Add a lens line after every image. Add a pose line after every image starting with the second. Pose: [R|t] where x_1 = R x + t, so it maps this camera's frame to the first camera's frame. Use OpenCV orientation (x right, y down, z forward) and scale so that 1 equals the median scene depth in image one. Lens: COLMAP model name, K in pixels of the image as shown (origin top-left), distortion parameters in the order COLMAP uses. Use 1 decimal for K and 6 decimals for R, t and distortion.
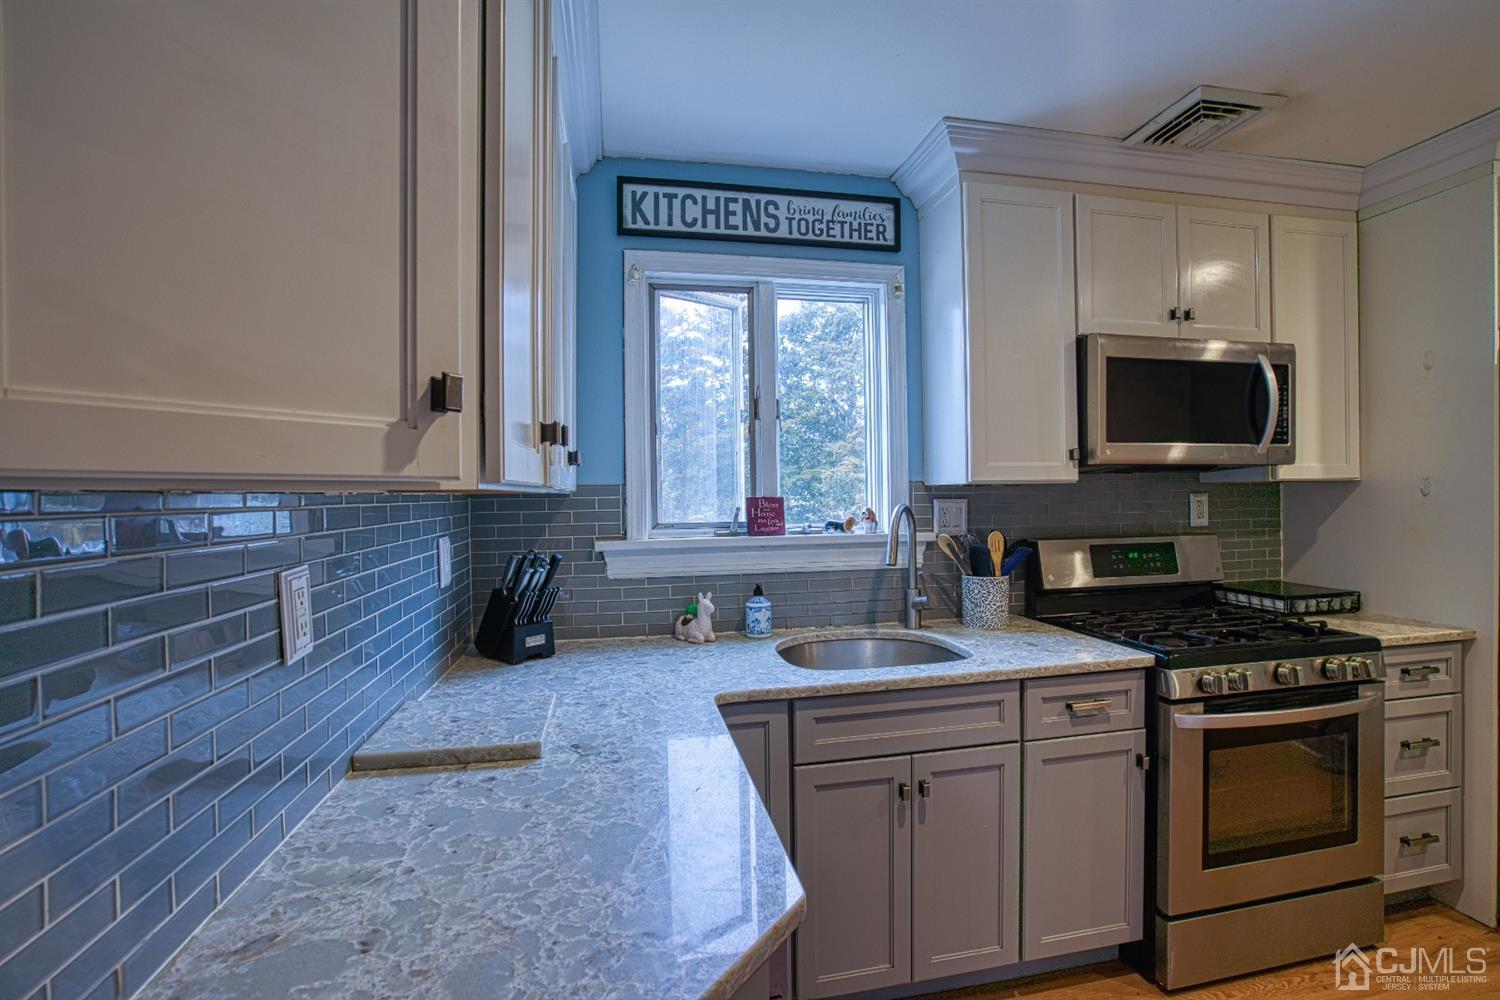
lens RADIAL K [[723.7, 0, 760.2], [0, 723.7, 496.8], [0, 0, 1]] dist [-0.064222, 0.025138]
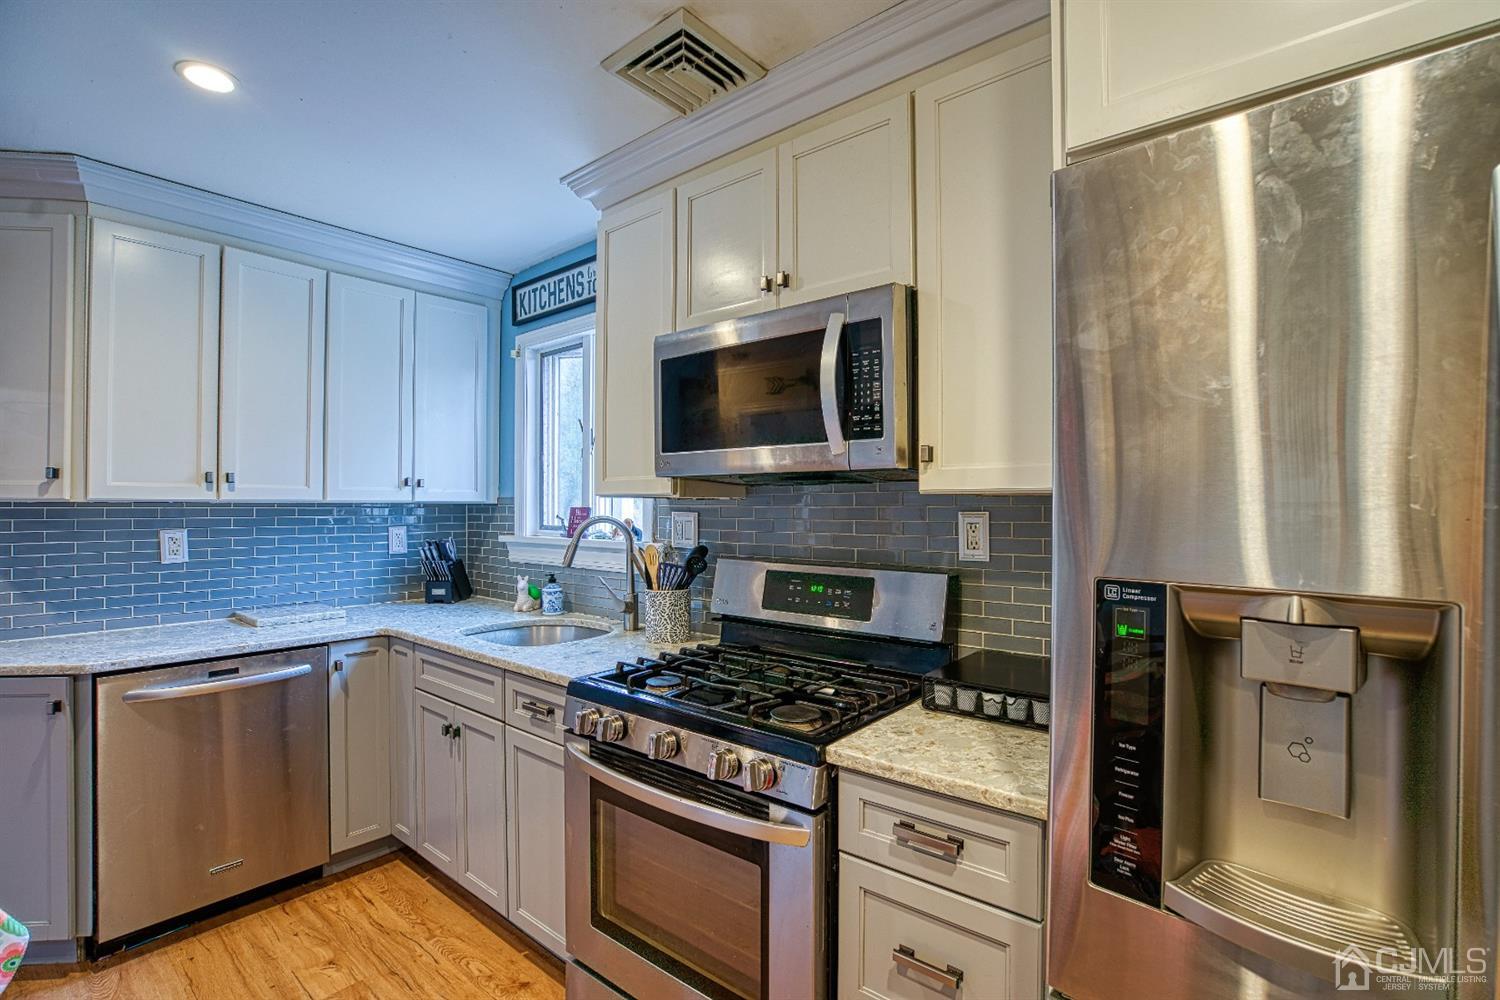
lens RADIAL K [[723.7, 0, 760.2], [0, 723.7, 496.8], [0, 0, 1]] dist [-0.064222, 0.025138]
pose [[0.600154, 0.003264, -0.799878, 1.237446], [-0.010998, 0.999931, -0.004172, -0.017012], [0.799809, 0.011301, 0.600149, 0.512570]]
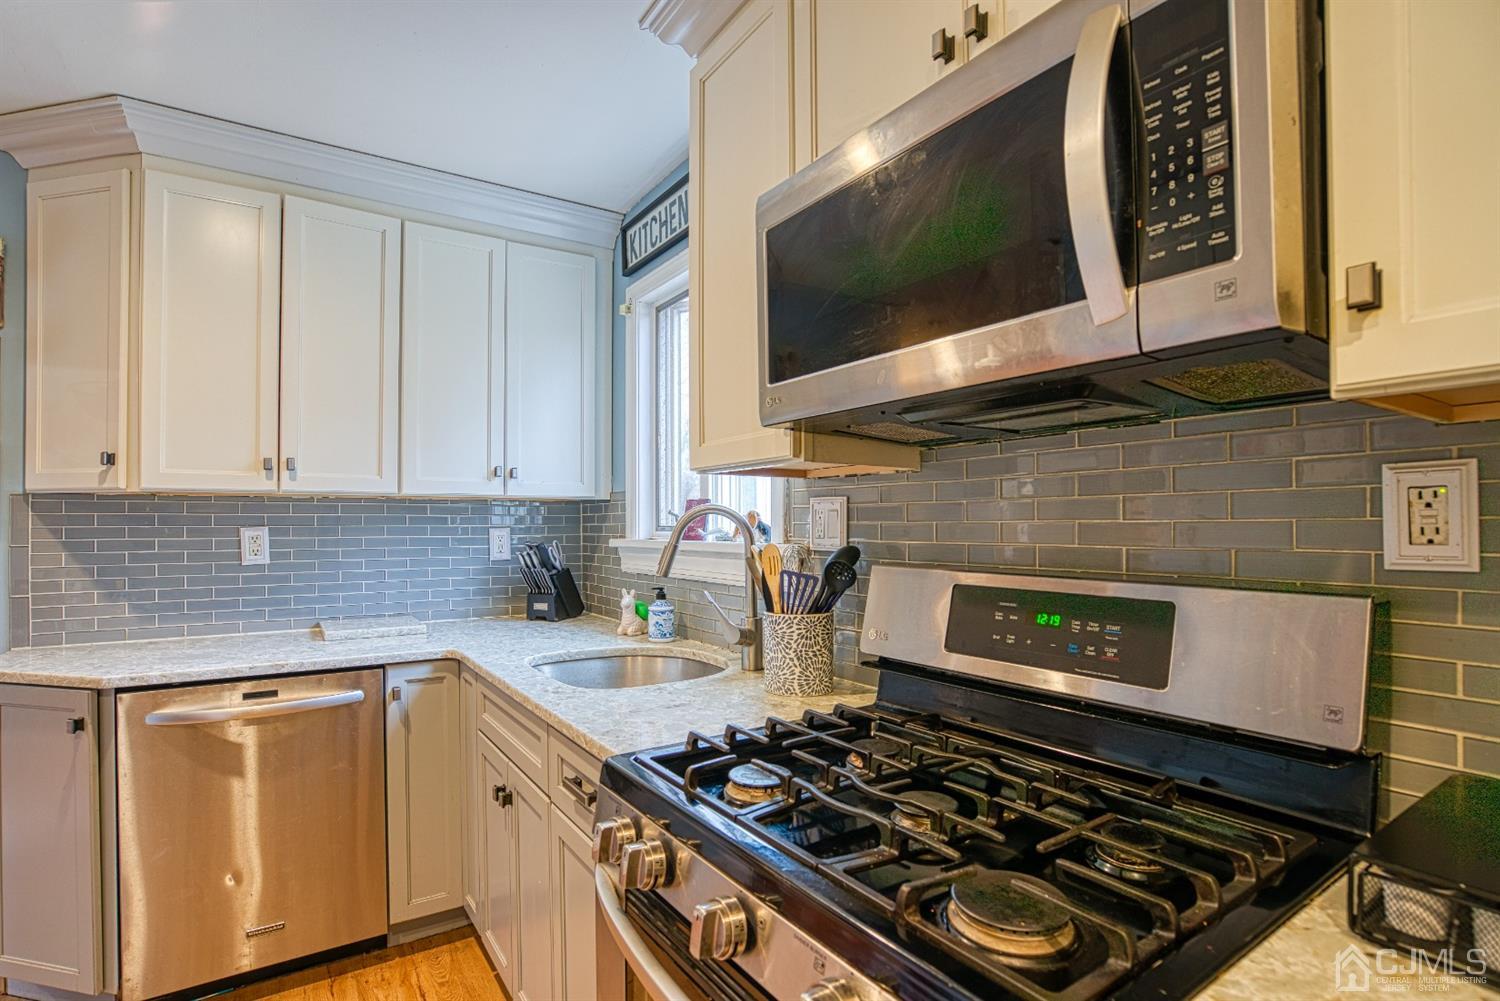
lens RADIAL K [[739.1, 0, 716.8], [0, 739.1, 520.8], [0, 0, 1]] dist [-0.065363, 0.028696]
pose [[0.320182, 0.005533, -0.947340, 0.956540], [-0.006990, 0.999970, 0.003478, 0.025427], [0.947330, 0.005508, 0.320211, 0.738965]]
